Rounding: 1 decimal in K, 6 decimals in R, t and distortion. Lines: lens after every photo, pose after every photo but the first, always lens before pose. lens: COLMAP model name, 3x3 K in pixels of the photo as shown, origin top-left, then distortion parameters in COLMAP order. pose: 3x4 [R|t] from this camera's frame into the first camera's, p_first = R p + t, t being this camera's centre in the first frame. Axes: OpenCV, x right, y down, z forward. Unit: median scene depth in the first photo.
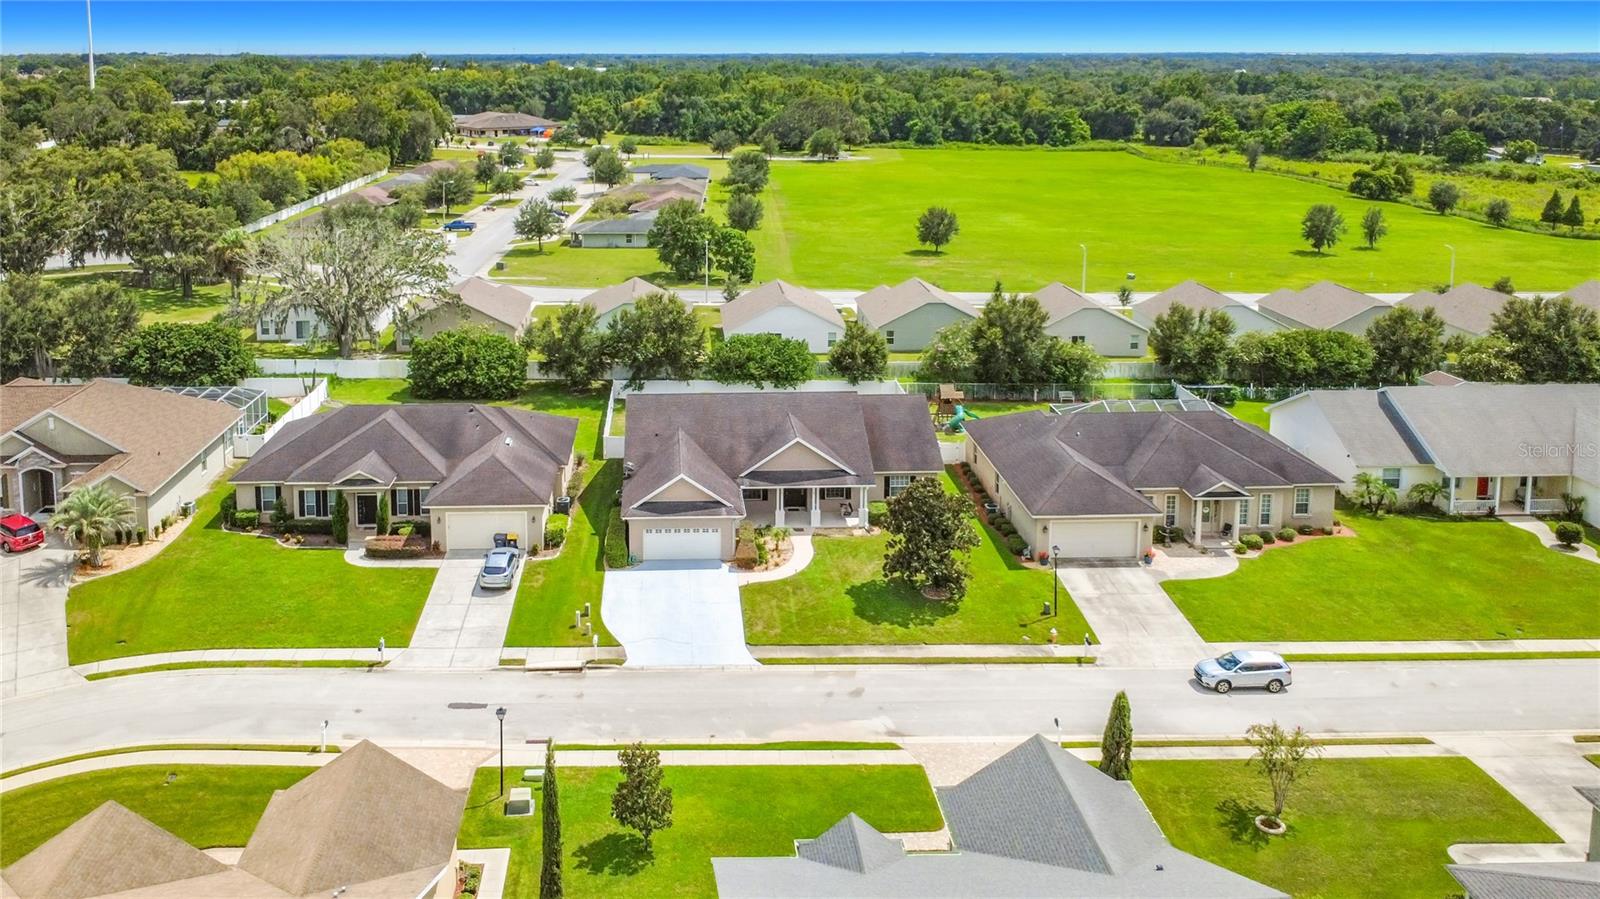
lens RADIAL K [[1170.8, 0, 703.3], [0, 1170.8, 247.1], [0, 0, 1]] dist [-0.006734, 0.002168]
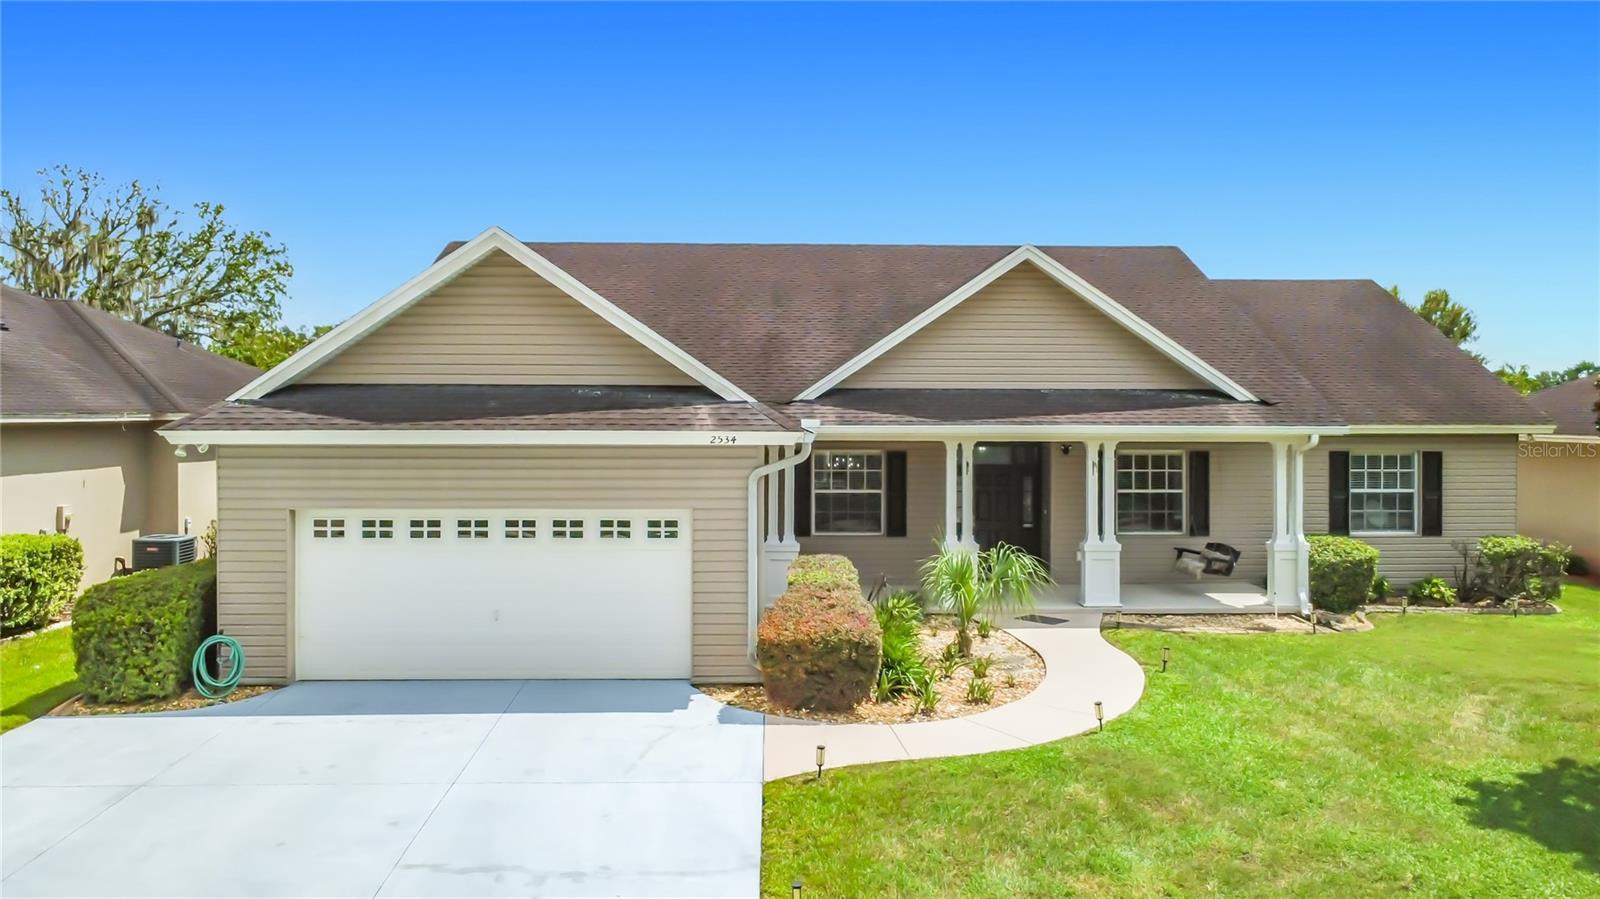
lens RADIAL K [[1194.3, 0, 804.2], [0, 1194.3, 426.1], [0, 0, 1]] dist [-0.000879, -0.001686]
pose [[0.999984, 0.004855, 0.002731, 0.022685], [-0.004442, 0.990834, -0.135012, 0.170468], [-0.003362, 0.134997, 0.990840, 0.537866]]
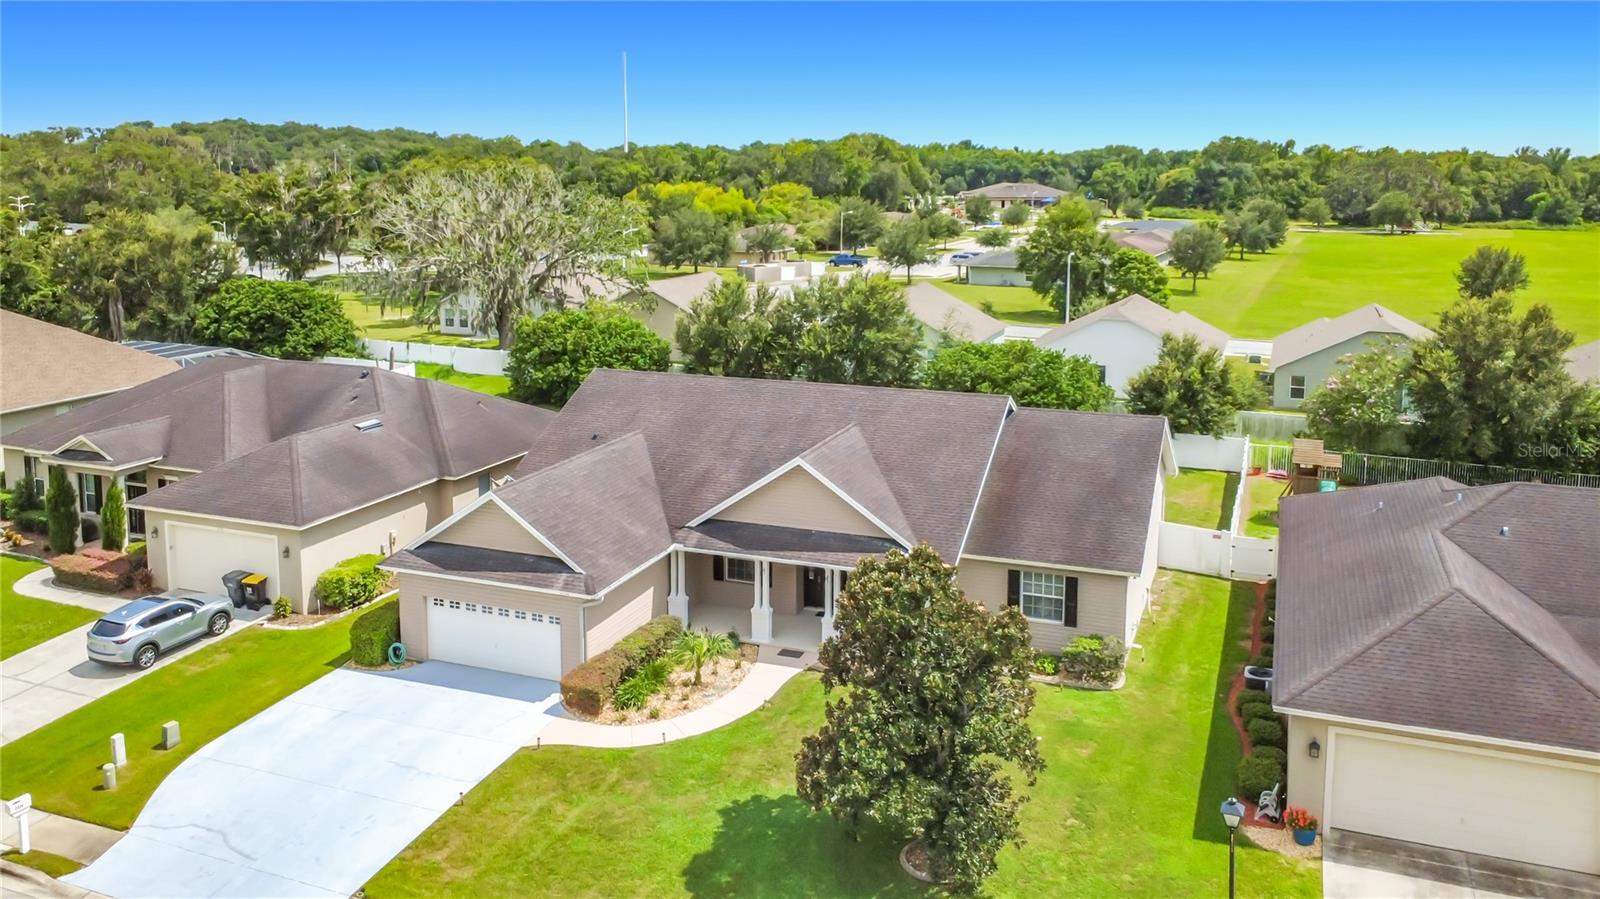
lens RADIAL K [[1216.6, 0, 804.7], [0, 1216.6, 332.5], [0, 0, 1]] dist [0.003348, -0.006651]
pose [[0.923751, 0.055864, -0.378897, 0.191471], [-0.063486, 0.997953, -0.007642, 0.083474], [0.377695, 0.031113, 0.925407, 0.392007]]
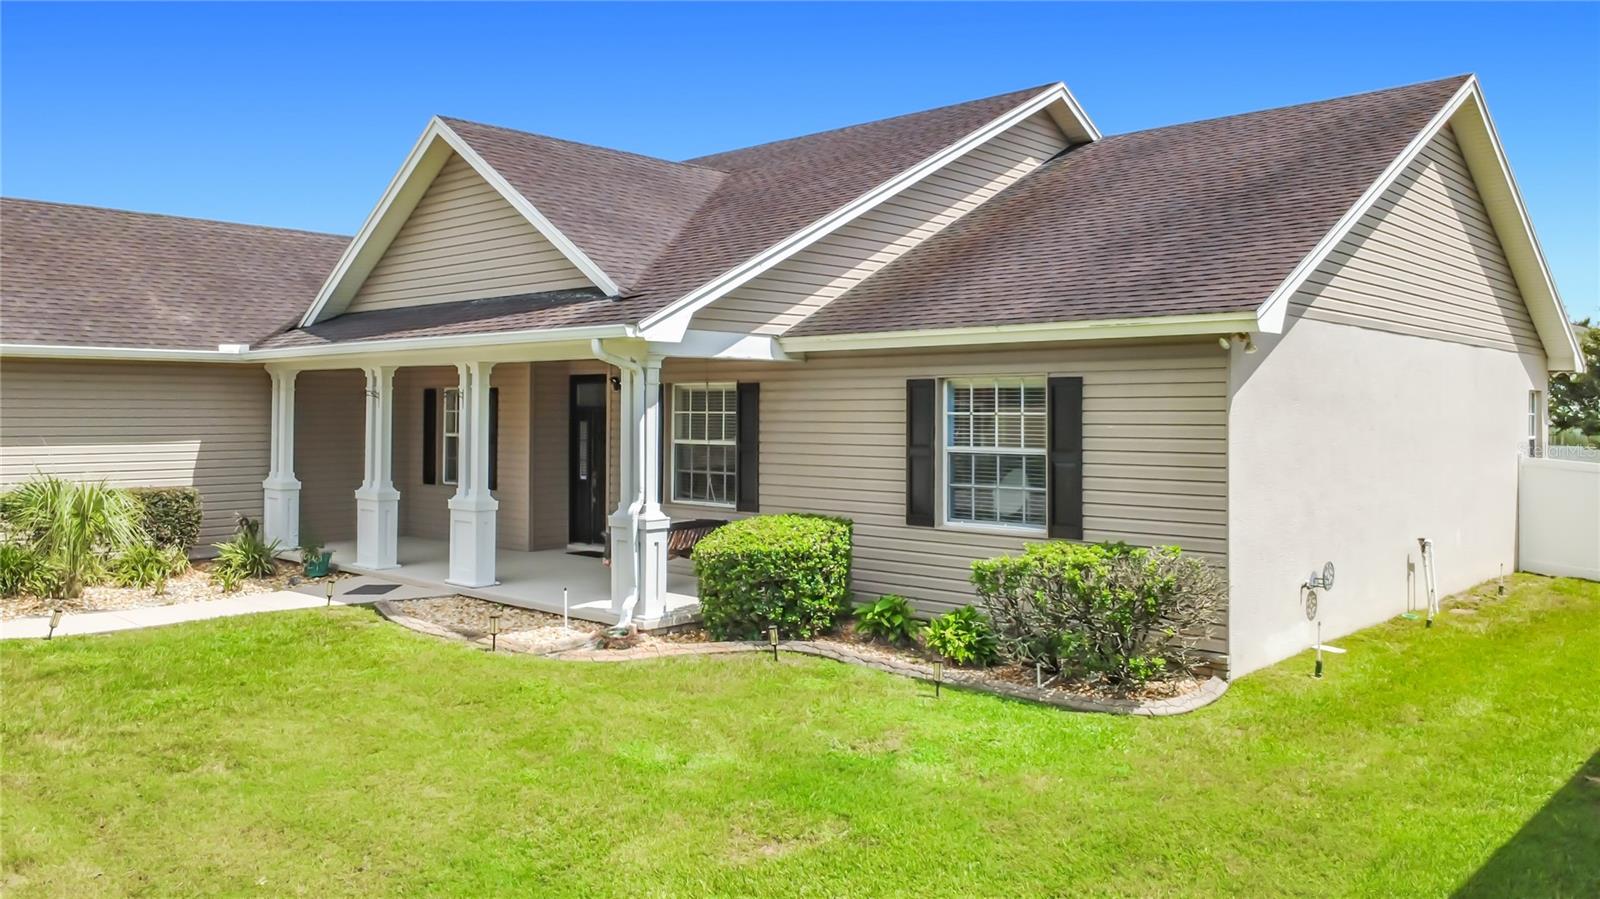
lens RADIAL K [[1194.3, 0, 804.2], [0, 1194.3, 426.1], [0, 0, 1]] dist [-0.000879, -0.001686]
pose [[0.717641, 0.013655, -0.696280, 0.193342], [-0.108740, 0.989742, -0.092666, 0.163319], [0.687872, 0.142214, 0.711764, 0.651994]]
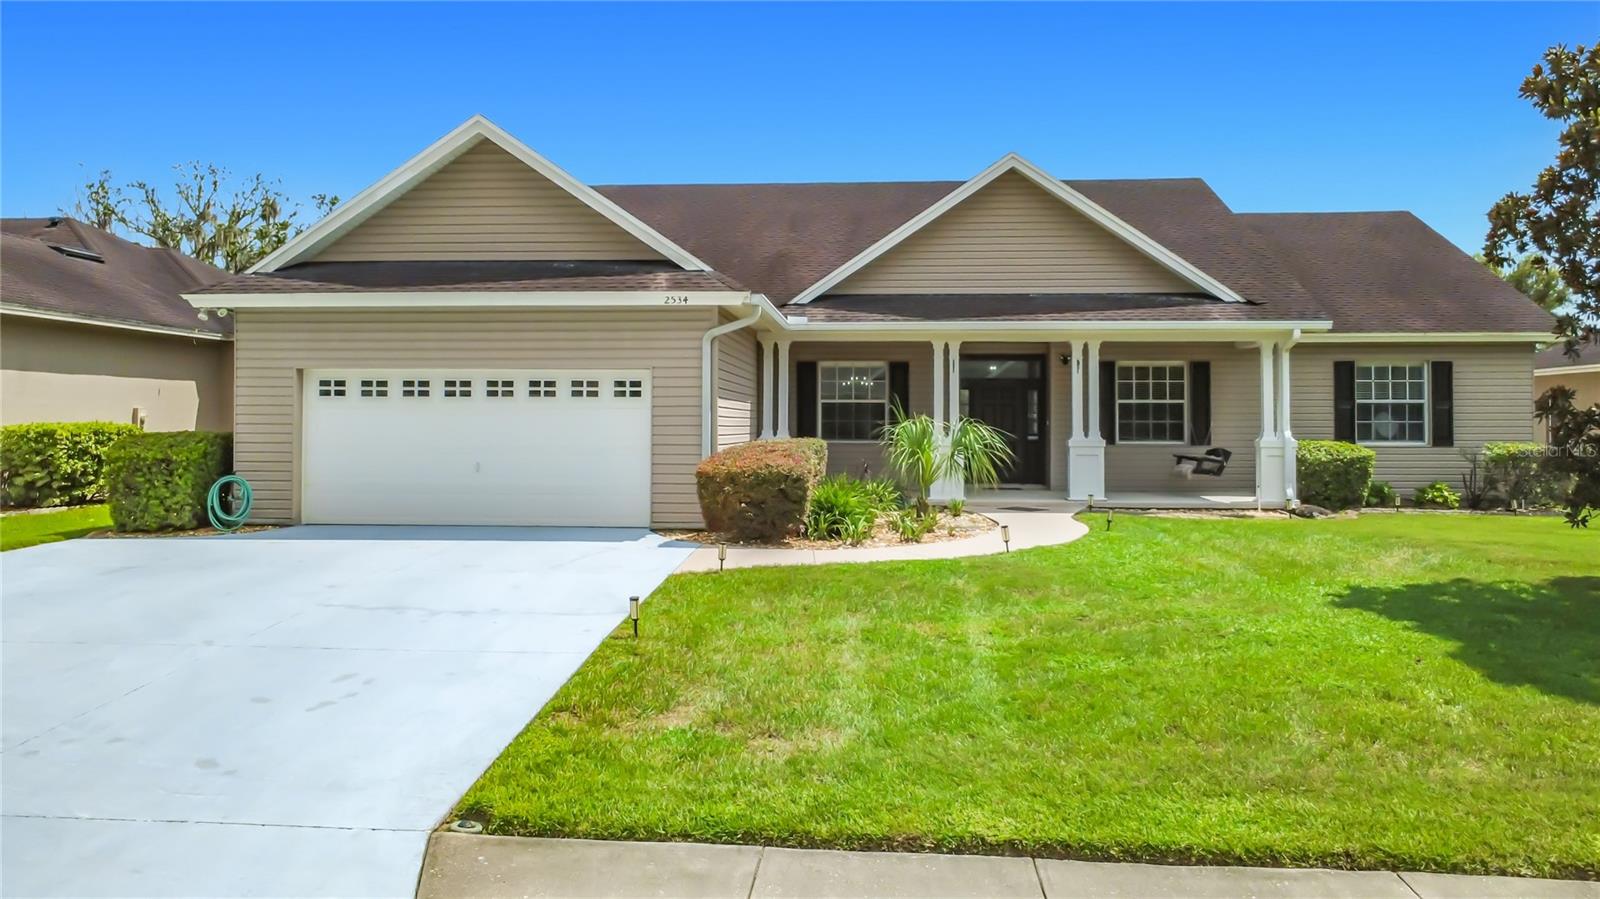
lens RADIAL K [[1195.6, 0, 807.4], [0, 1195.6, 406.2], [0, 0, 1]] dist [0.000166, -0.001394]
pose [[0.995263, 0.002688, -0.097187, 0.043746], [-0.018460, 0.986658, -0.161759, 0.189687], [0.095455, 0.162787, 0.982033, 0.531628]]
